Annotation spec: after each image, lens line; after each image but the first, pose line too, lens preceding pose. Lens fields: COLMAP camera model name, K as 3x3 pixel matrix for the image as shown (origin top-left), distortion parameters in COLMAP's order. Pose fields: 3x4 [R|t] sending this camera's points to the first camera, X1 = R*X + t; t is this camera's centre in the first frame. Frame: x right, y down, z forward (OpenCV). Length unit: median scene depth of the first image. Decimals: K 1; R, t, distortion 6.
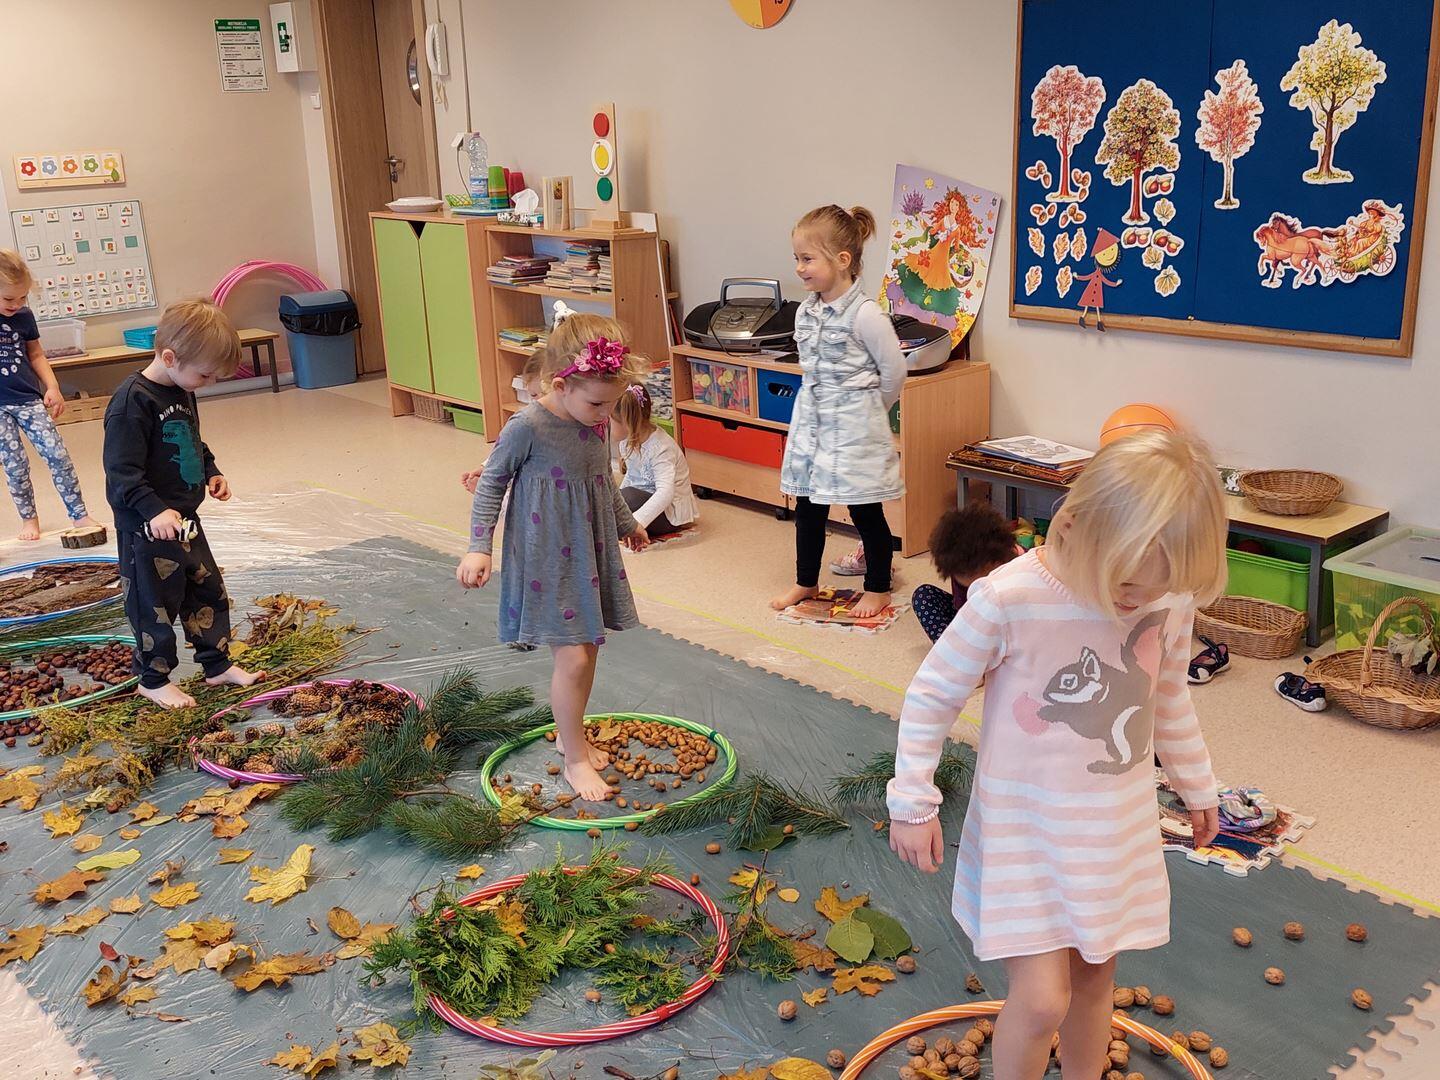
lens RADIAL K [[1535.8, 0, 752.8], [0, 1535.8, 535.6], [0, 0, 1]] dist [0.081167, -0.143810]
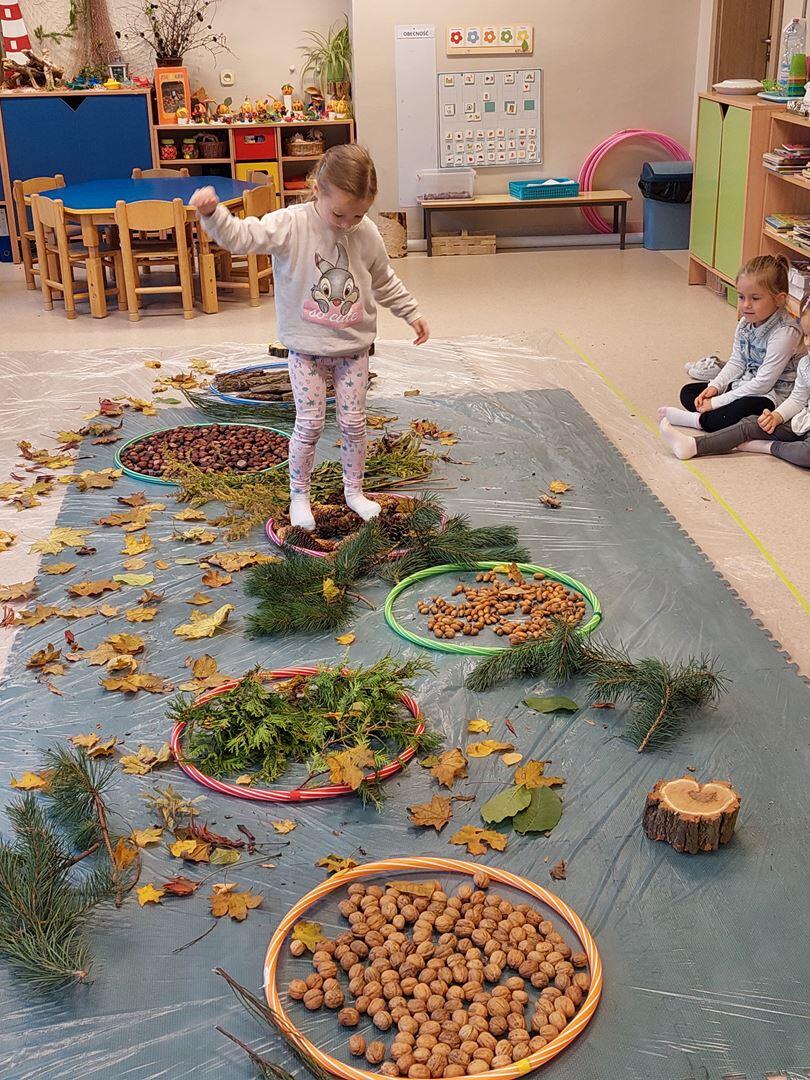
lens RADIAL K [[1443.8, 0, 416.2], [0, 1443.8, 527.3], [0, 0, 1]] dist [0.106918, -0.195634]
pose [[0.803270, 0.229811, -0.549494, 0.212537], [-0.174090, 0.972868, 0.152385, -0.032771], [0.569605, -0.026745, 0.821484, 0.041686]]
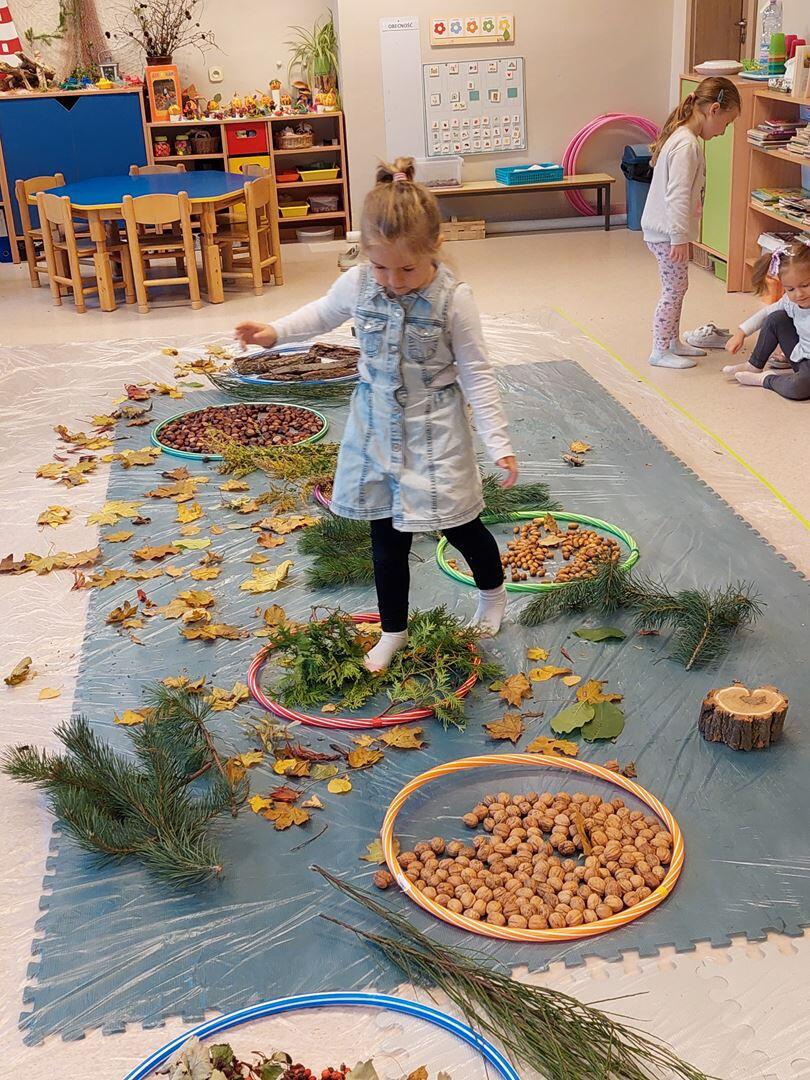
lens RADIAL K [[1451.9, 0, 422.2], [0, 1451.9, 542.8], [0, 0, 1]] dist [0.124892, -0.236688]
pose [[0.827871, 0.203102, -0.522857, 0.212544], [-0.141657, 0.977632, 0.155463, -0.015267], [0.542737, -0.054637, 0.838124, -0.011353]]
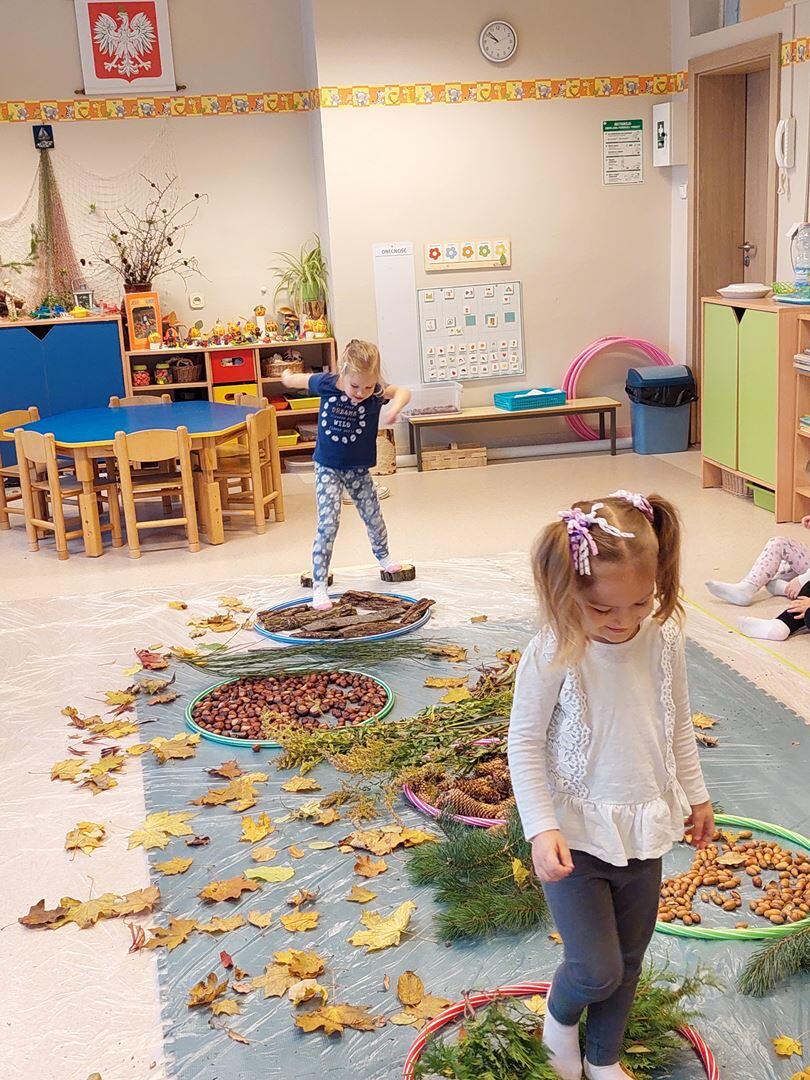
lens RADIAL K [[1410.1, 0, 429.5], [0, 1410.1, 541.4], [0, 0, 1]] dist [0.230591, -0.914487]
pose [[0.870621, 0.111582, -0.479133, 0.075597], [-0.121395, 0.992548, 0.010564, -0.027633], [0.476741, 0.048967, 0.877679, 0.050289]]
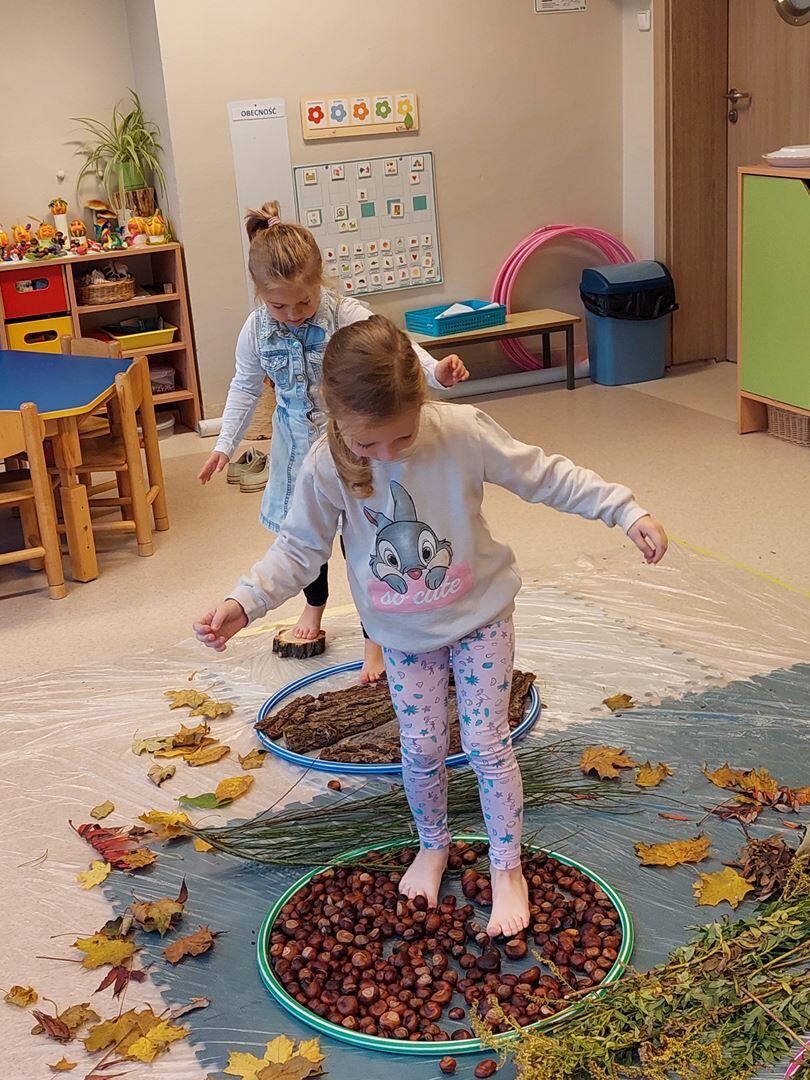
lens RADIAL K [[1521.6, 0, 405.0], [0, 1521.6, 540.0], [0, 0, 1]] dist [0.134771, -0.380143]
pose [[0.959086, 0.066472, -0.275202, -0.176310], [-0.052414, 0.996932, 0.058132, -0.058980], [0.278222, -0.041329, 0.959627, 0.213796]]
